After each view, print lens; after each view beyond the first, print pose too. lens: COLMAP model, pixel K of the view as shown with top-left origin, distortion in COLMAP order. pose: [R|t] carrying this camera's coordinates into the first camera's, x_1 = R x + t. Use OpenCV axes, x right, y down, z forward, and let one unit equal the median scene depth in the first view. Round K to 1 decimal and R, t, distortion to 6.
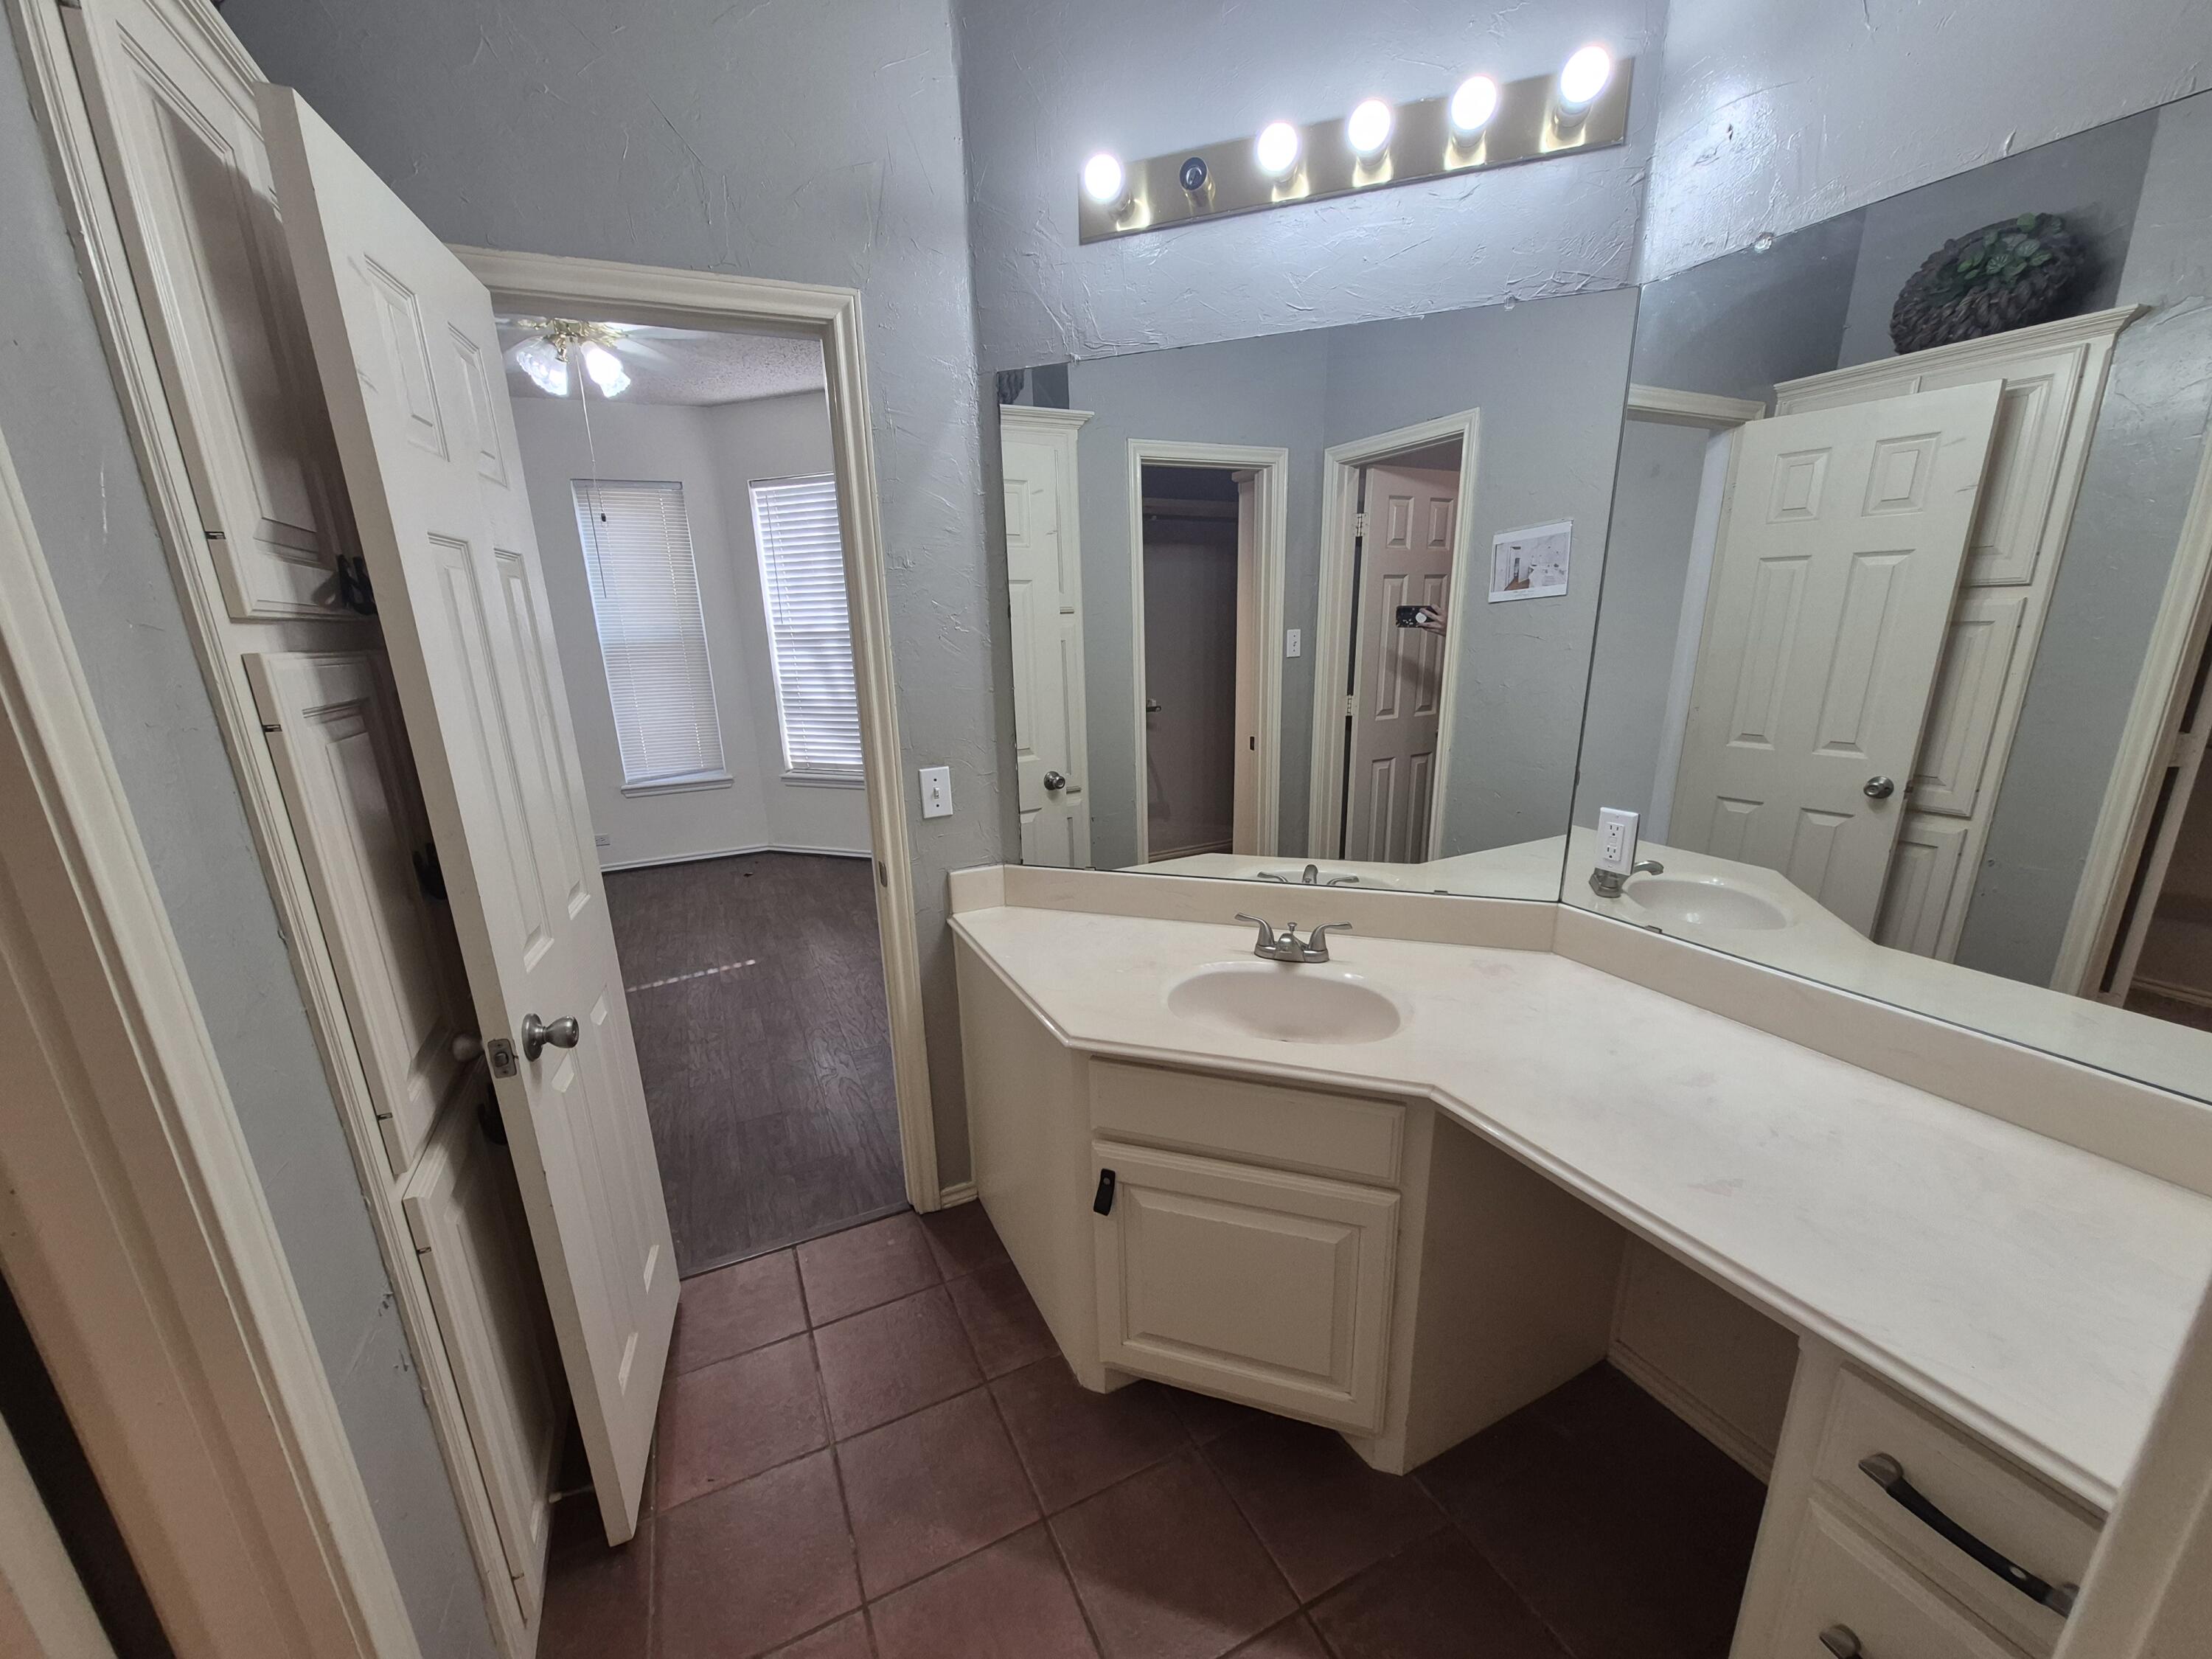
lens RADIAL K [[863.9, 0, 1086.8], [0, 863.9, 850.6], [0, 0, 1]] dist [0.008767, -0.001913]
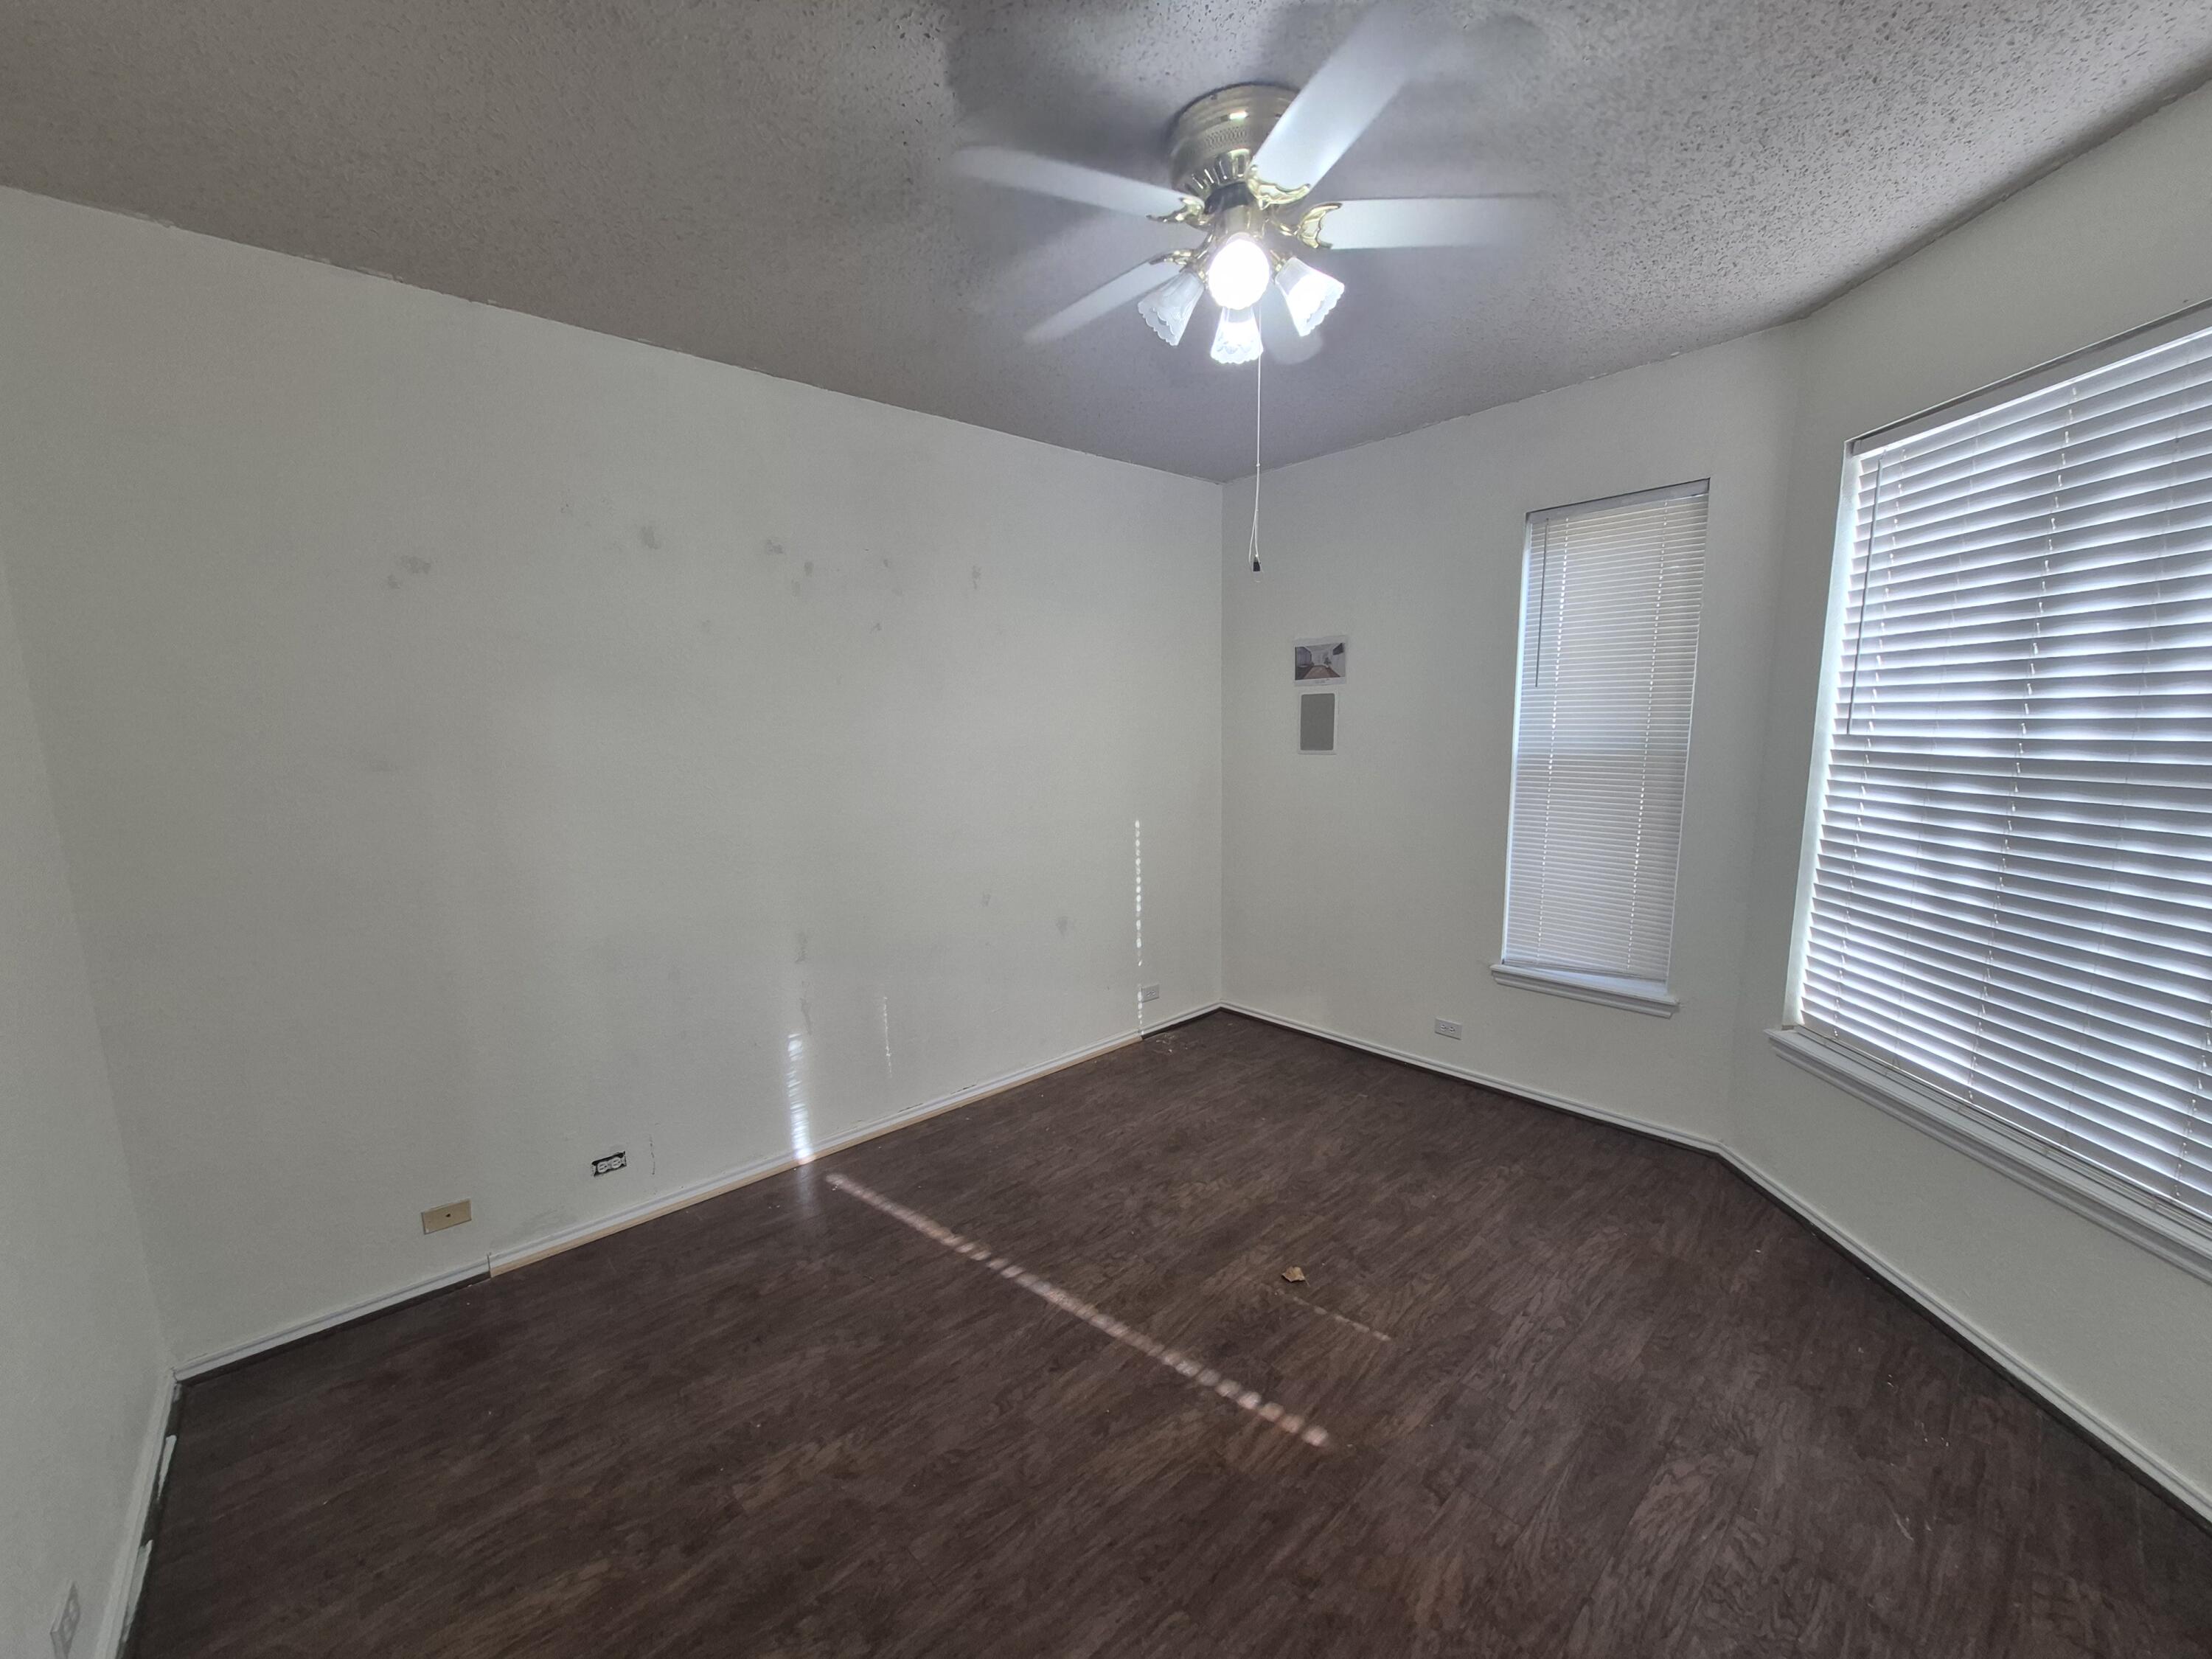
lens RADIAL K [[863.9, 0, 1083.4], [0, 863.9, 856.2], [0, 0, 1]] dist [0.008767, -0.001913]
pose [[0.292076, 0.175356, -0.940182, -0.019947], [-0.238194, 0.965409, 0.106063, -0.153314], [0.926259, 0.192967, 0.323742, 0.489548]]
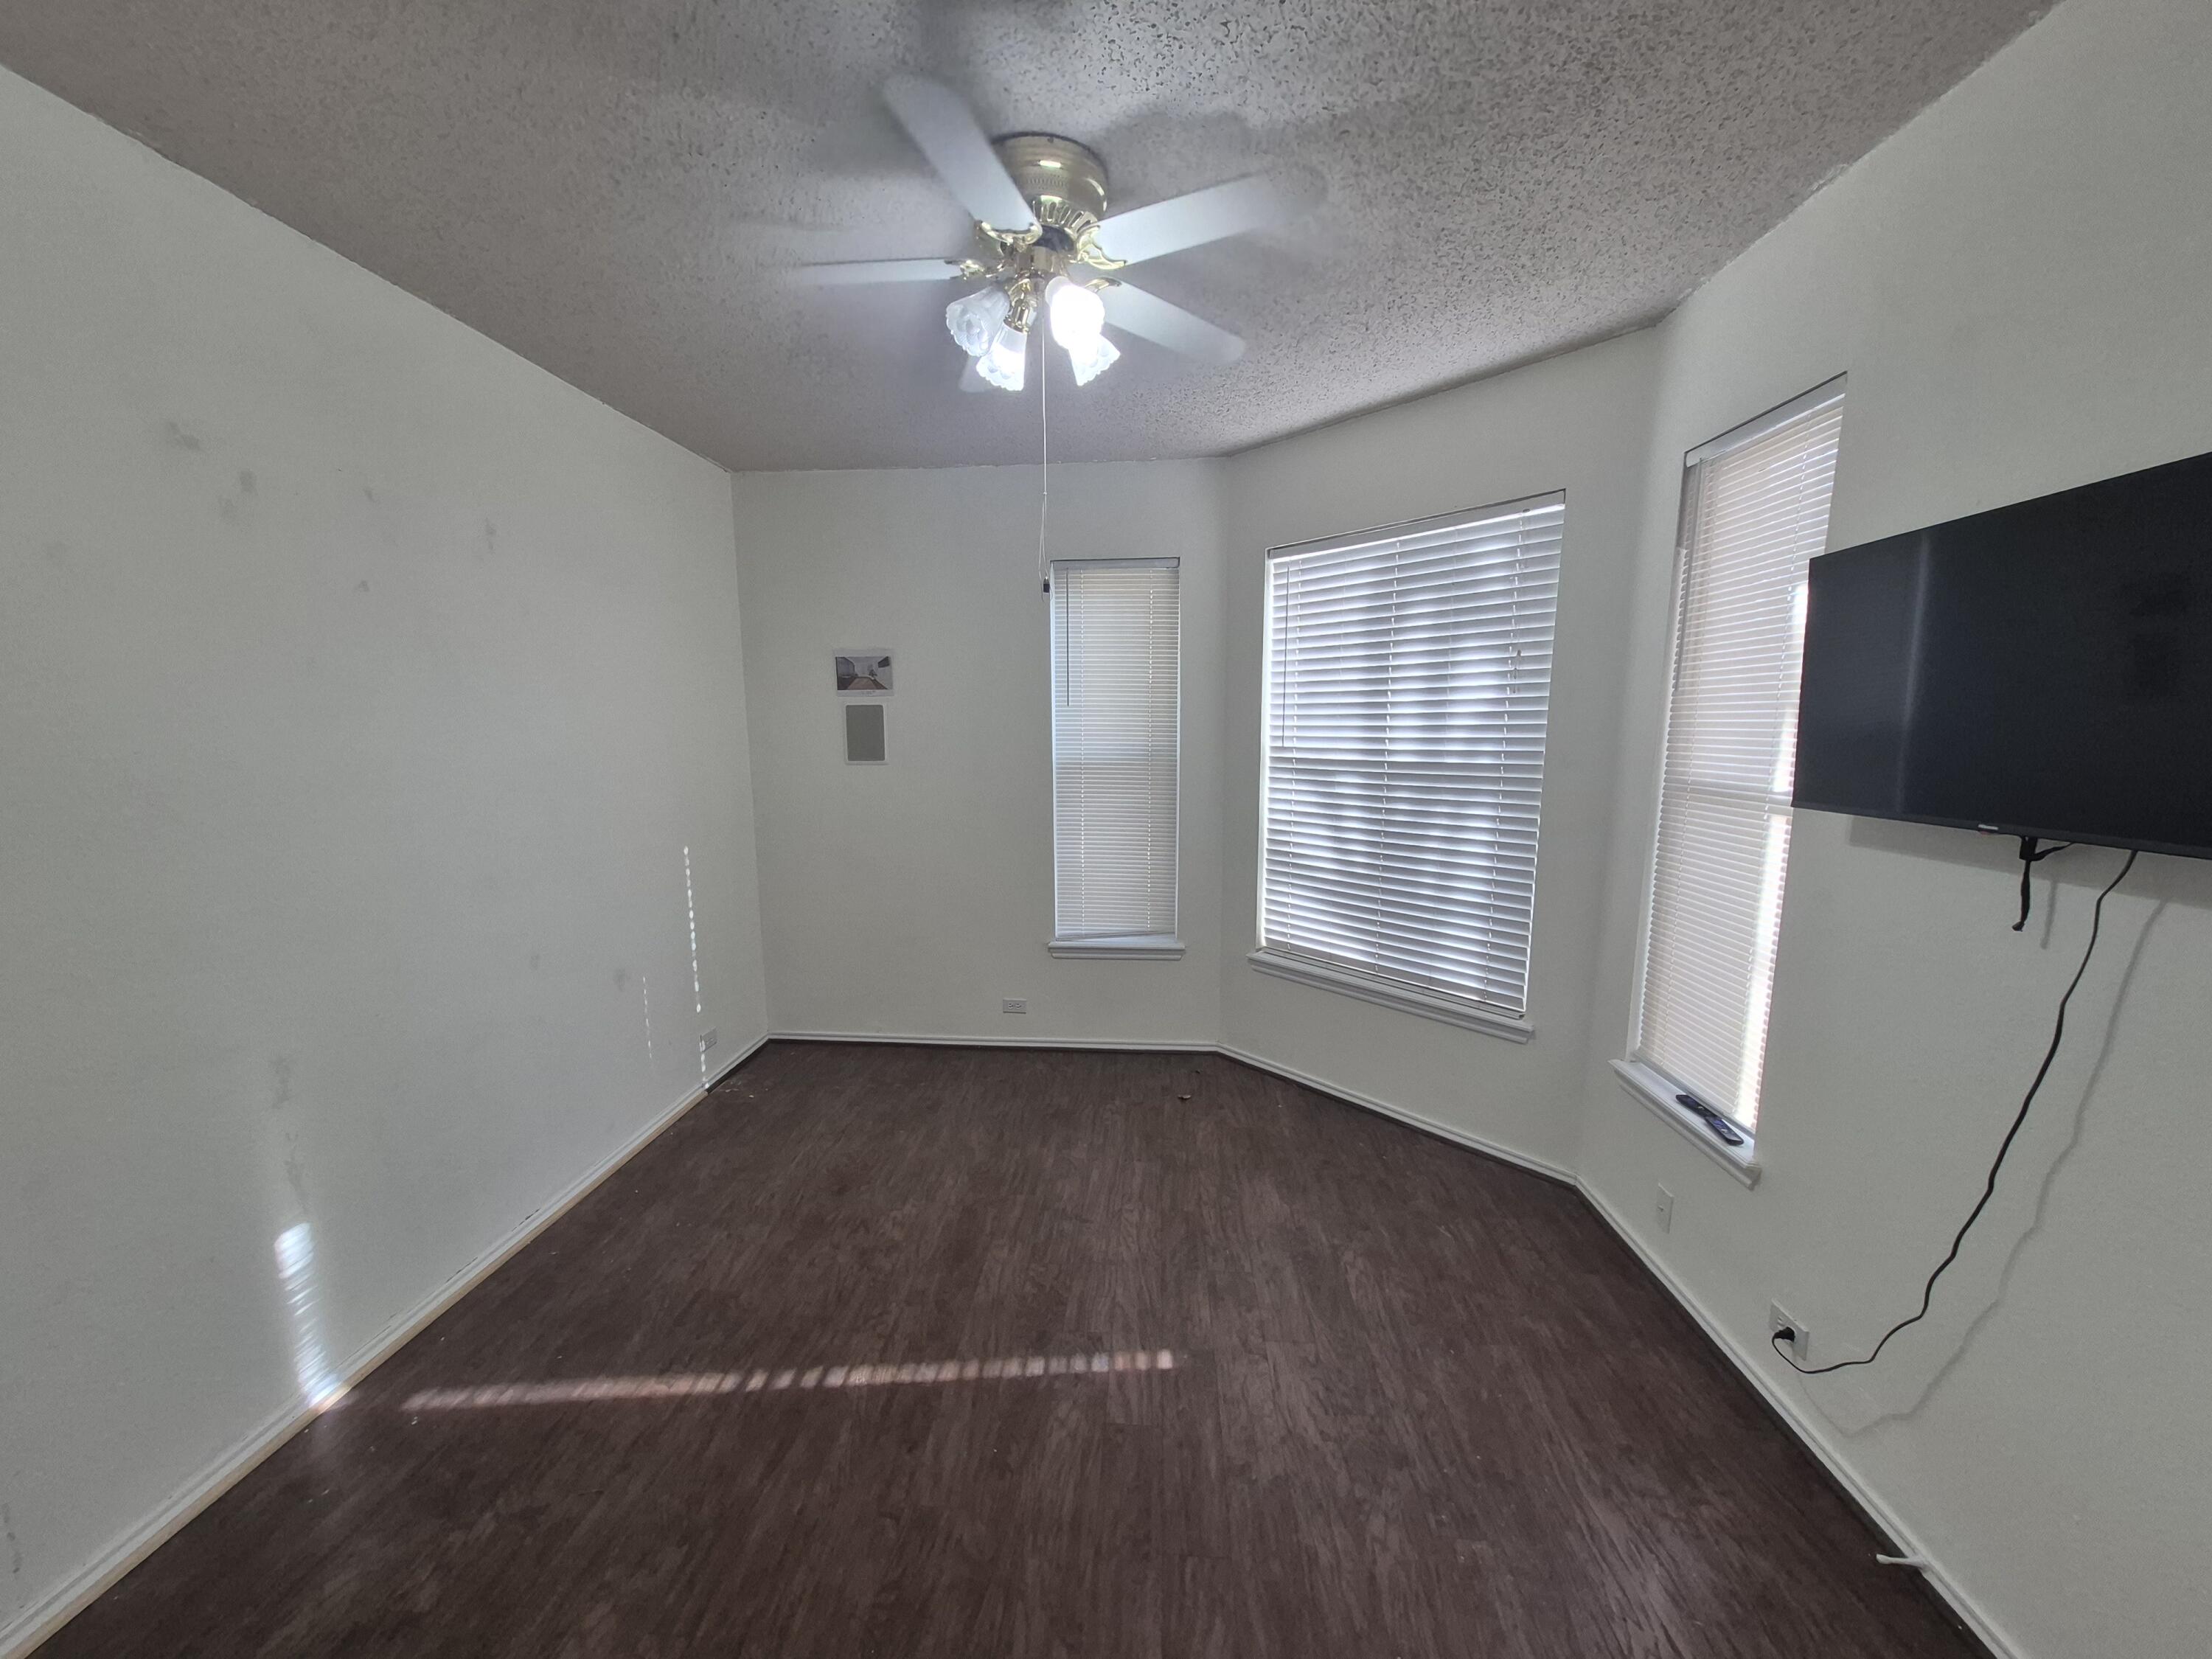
lens RADIAL K [[863.9, 0, 1080.9], [0, 863.9, 854.9], [0, 0, 1]] dist [0.008767, -0.001913]
pose [[0.868025, 0.105096, -0.485271, -0.149697], [-0.153667, 0.986220, -0.061283, -0.110794], [0.472144, 0.127765, 0.872214, 0.336591]]
